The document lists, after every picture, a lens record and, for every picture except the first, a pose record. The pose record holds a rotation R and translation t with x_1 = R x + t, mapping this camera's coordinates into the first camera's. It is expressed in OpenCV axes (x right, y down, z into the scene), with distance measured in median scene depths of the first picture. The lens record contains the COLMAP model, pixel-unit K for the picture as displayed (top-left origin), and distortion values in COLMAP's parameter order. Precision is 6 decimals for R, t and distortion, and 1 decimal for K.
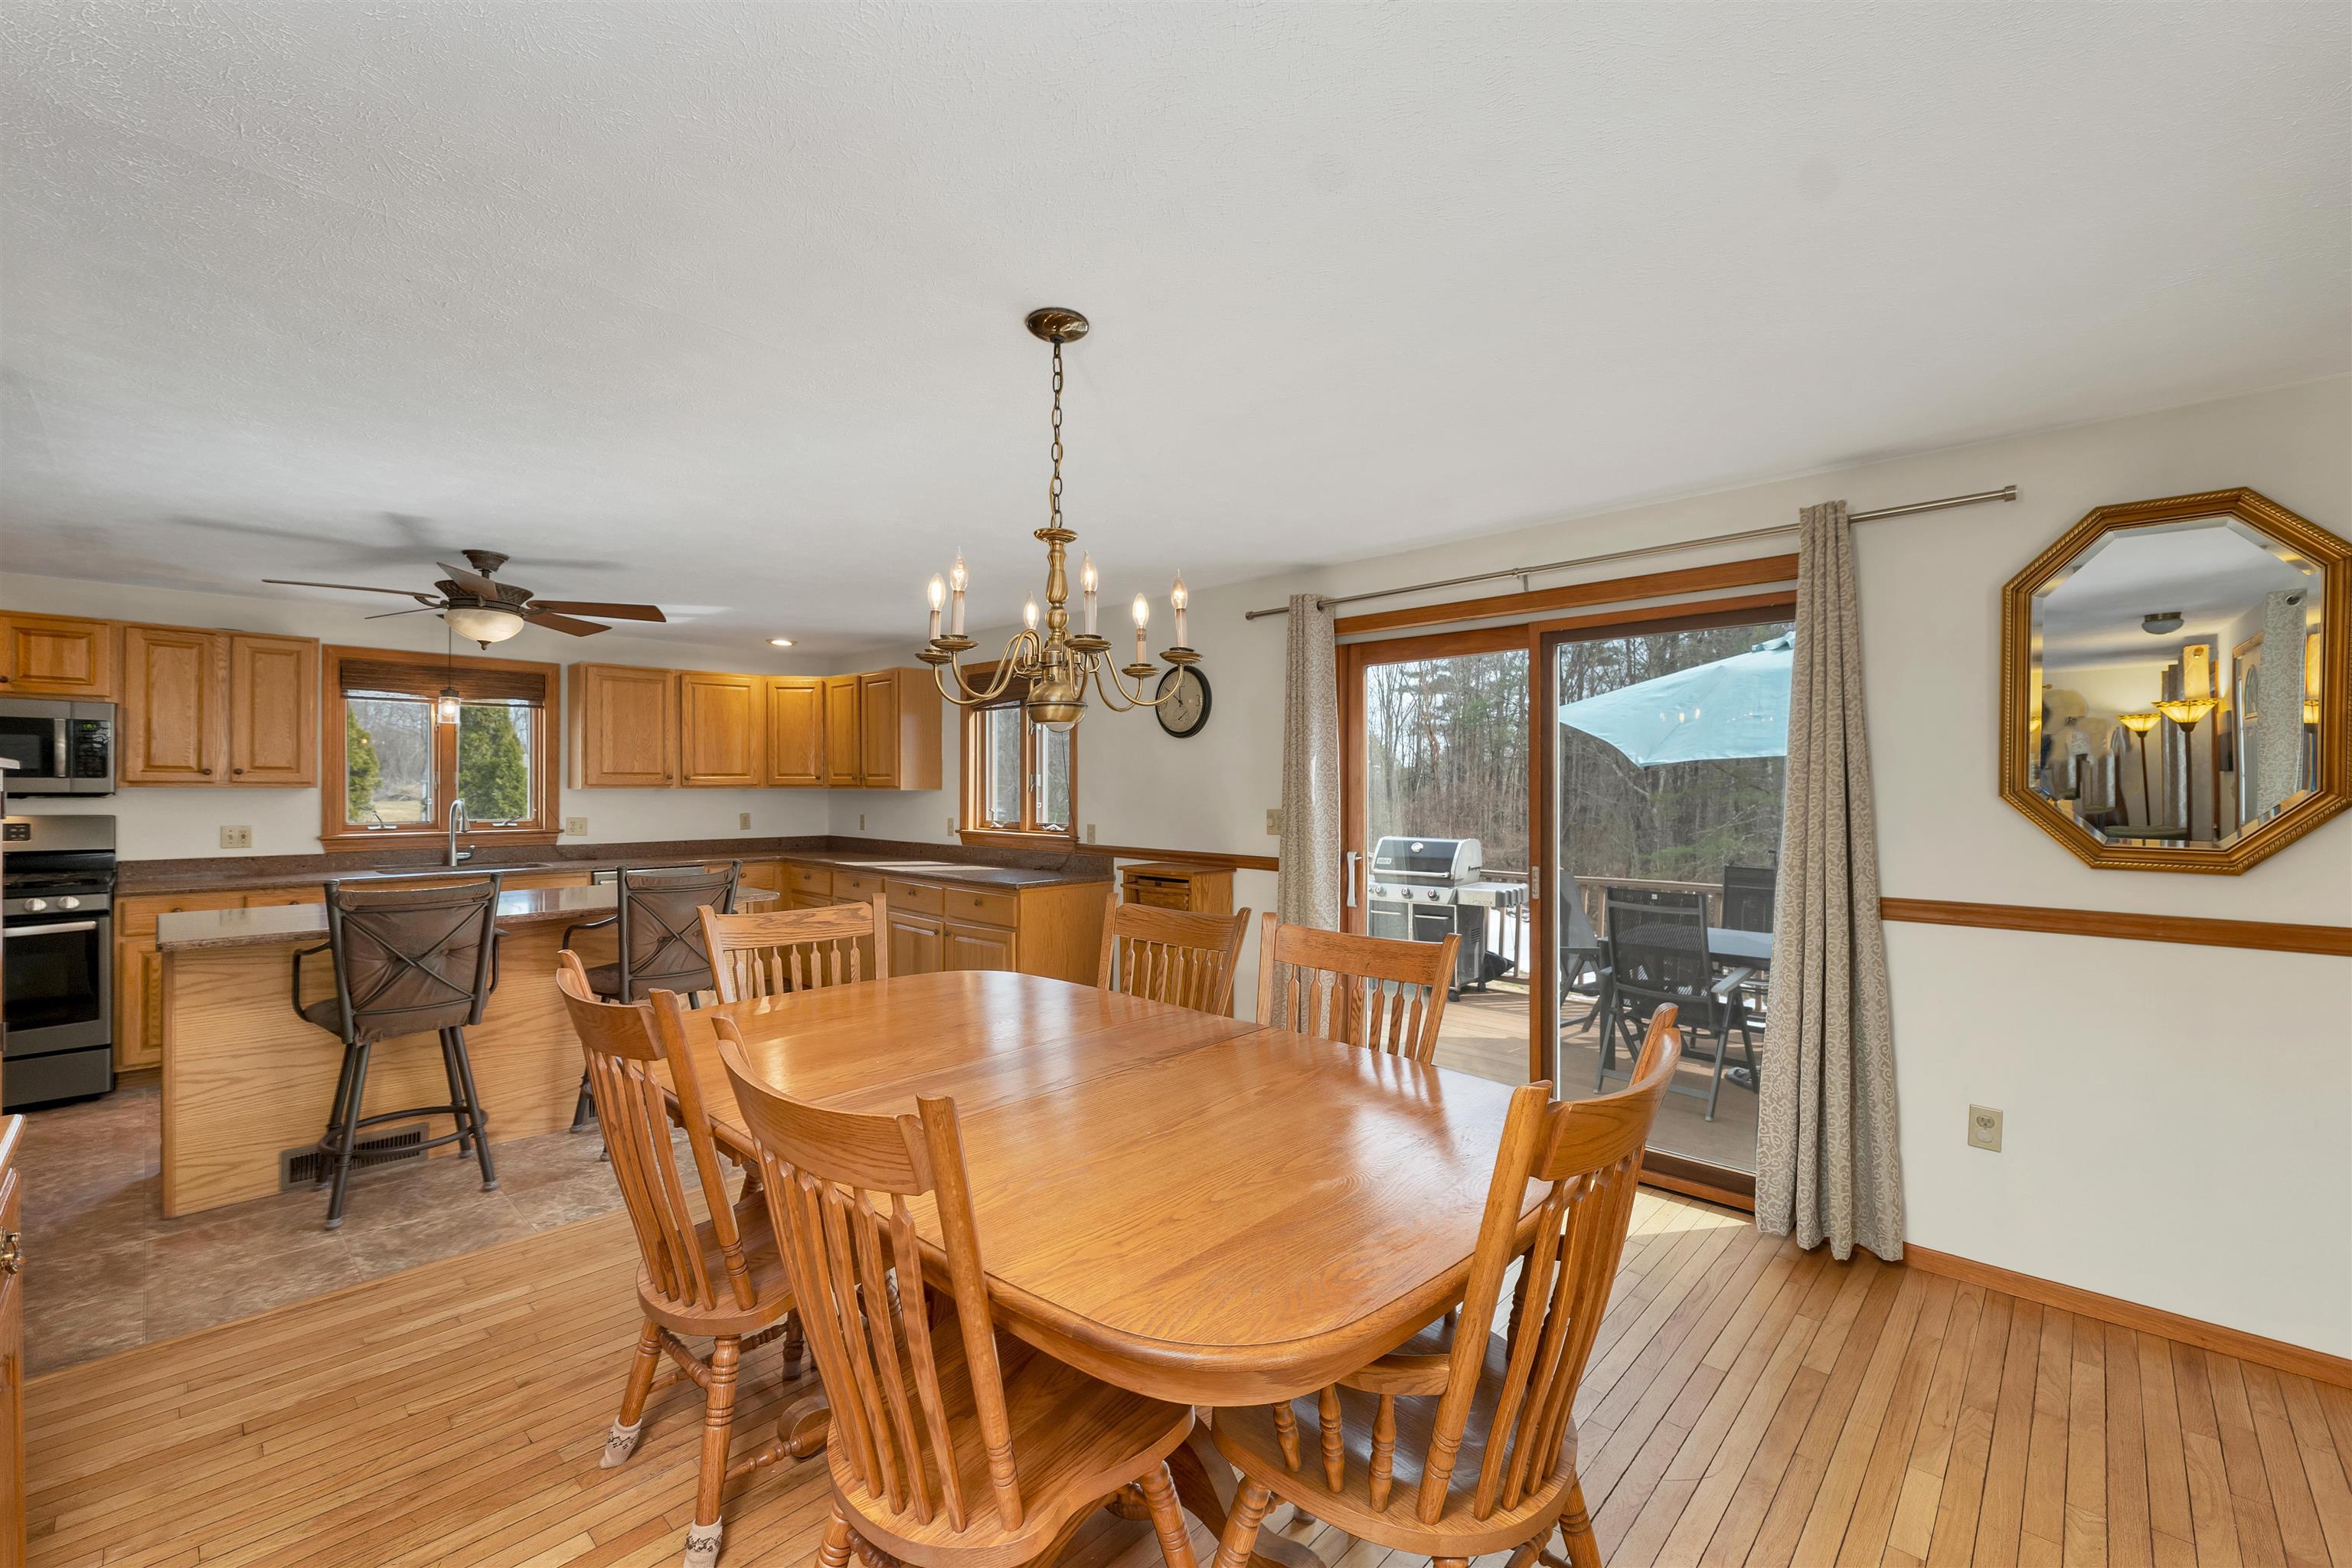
lens RADIAL K [[959.3, 0, 1162.7], [0, 959.3, 791.8], [0, 0, 1]] dist [0.001673, 0.000023]
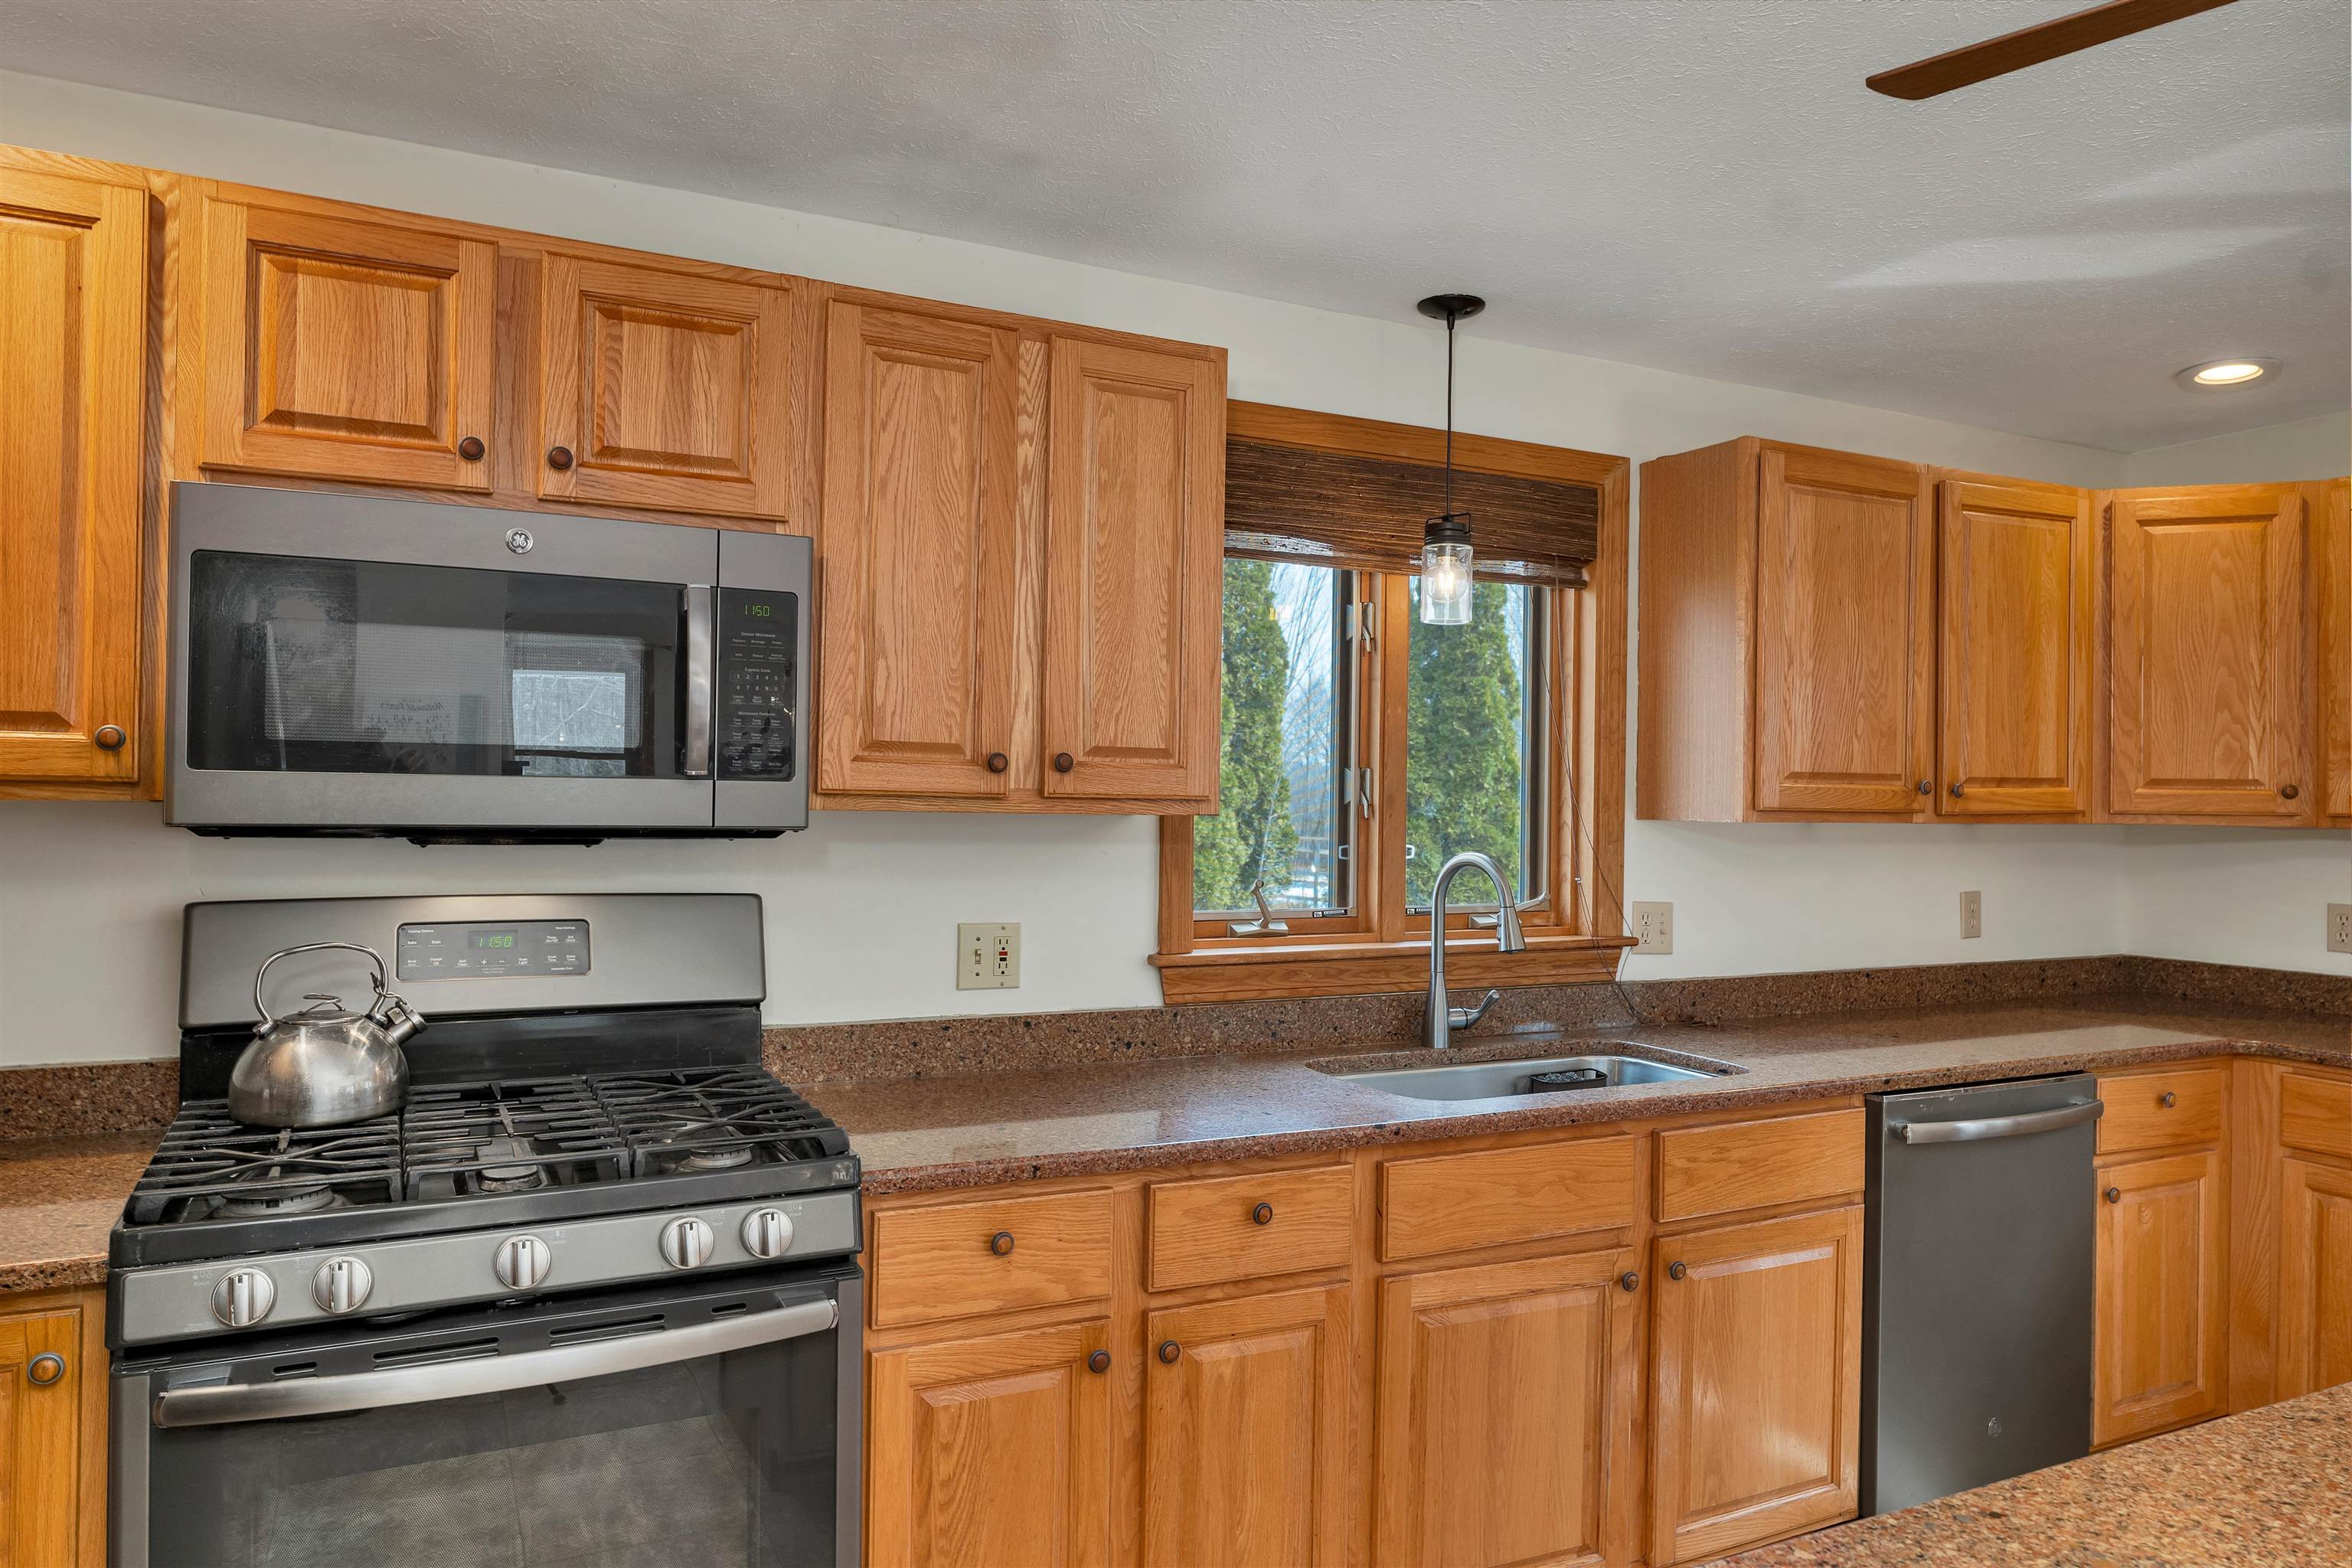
lens RADIAL K [[1589.9, 0, 1170.7], [0, 1589.9, 798.0], [0, 0, 1]] dist [-0.002672, -0.002042]
pose [[0.941638, 0.011278, -0.336438, -0.755530], [-0.013308, 0.999905, -0.003728, -0.008168], [0.336364, 0.007987, 0.941698, 0.522398]]
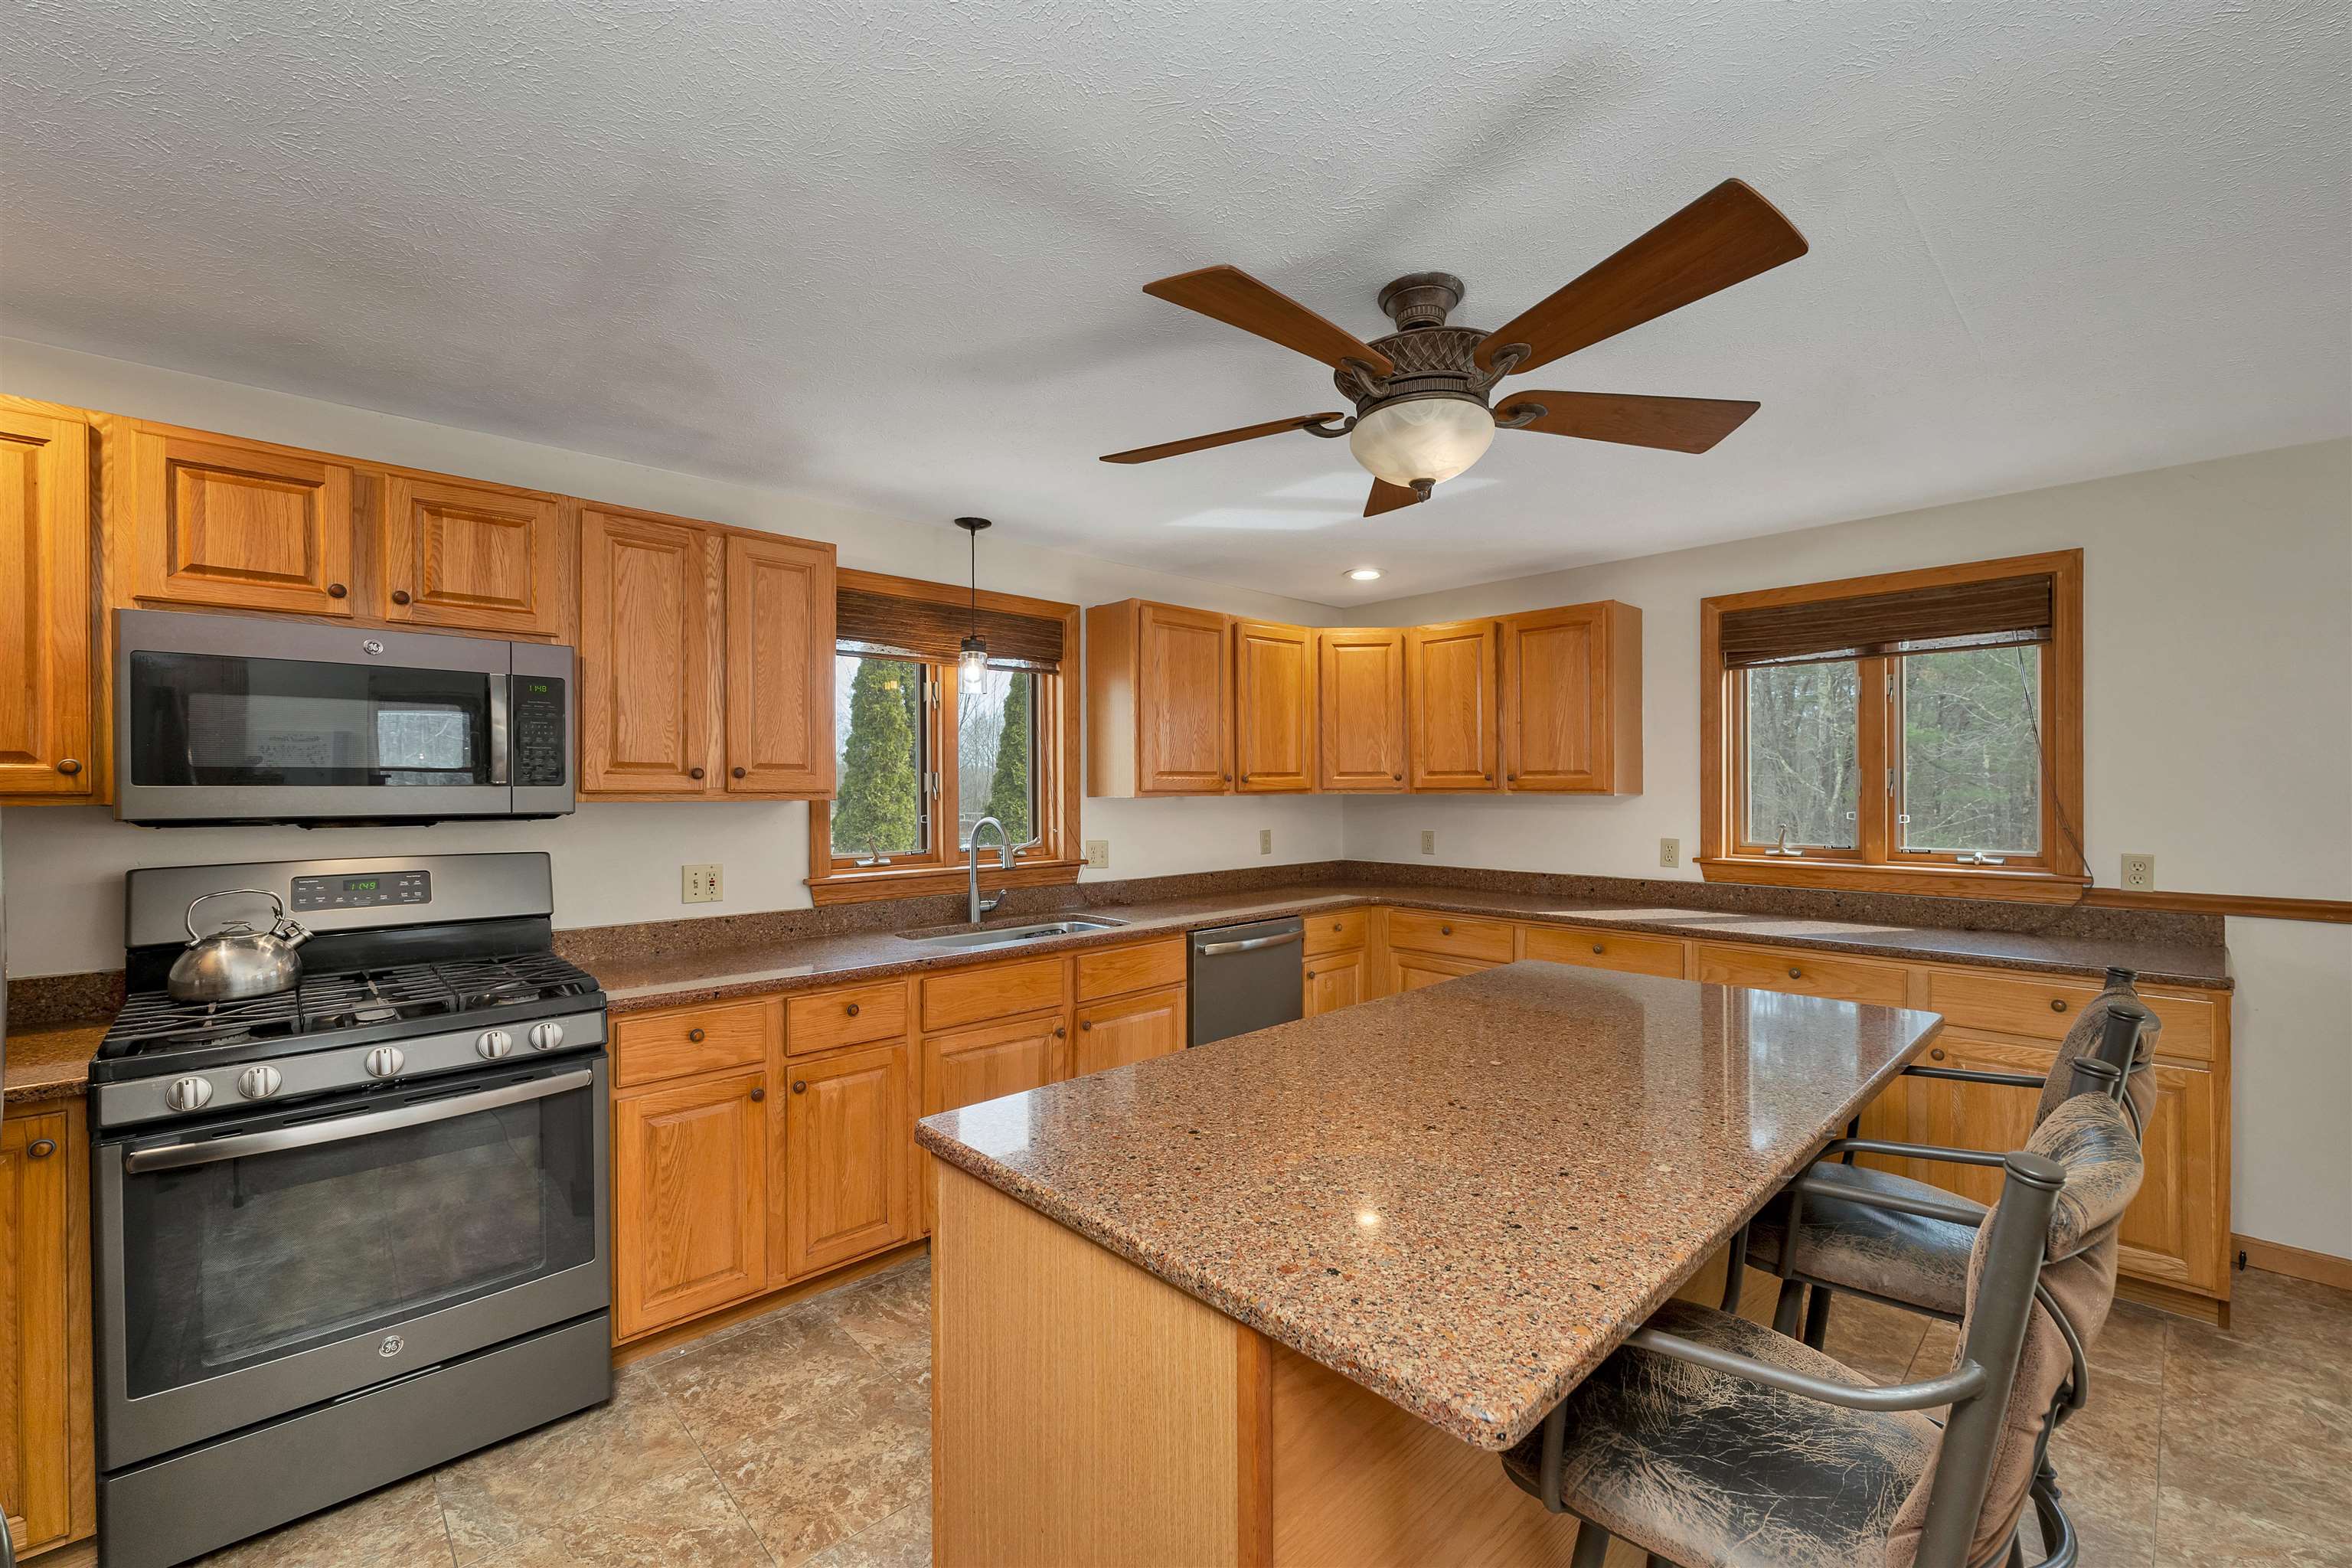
lens RADIAL K [[975.1, 0, 1178.9], [0, 975.1, 795.0], [0, 0, 1]] dist [0.000080, -0.000207]
pose [[0.998553, -0.007057, -0.053318, -0.674073], [0.007235, 0.999969, 0.003163, -0.008019], [0.053294, -0.003544, 0.998573, 0.440018]]
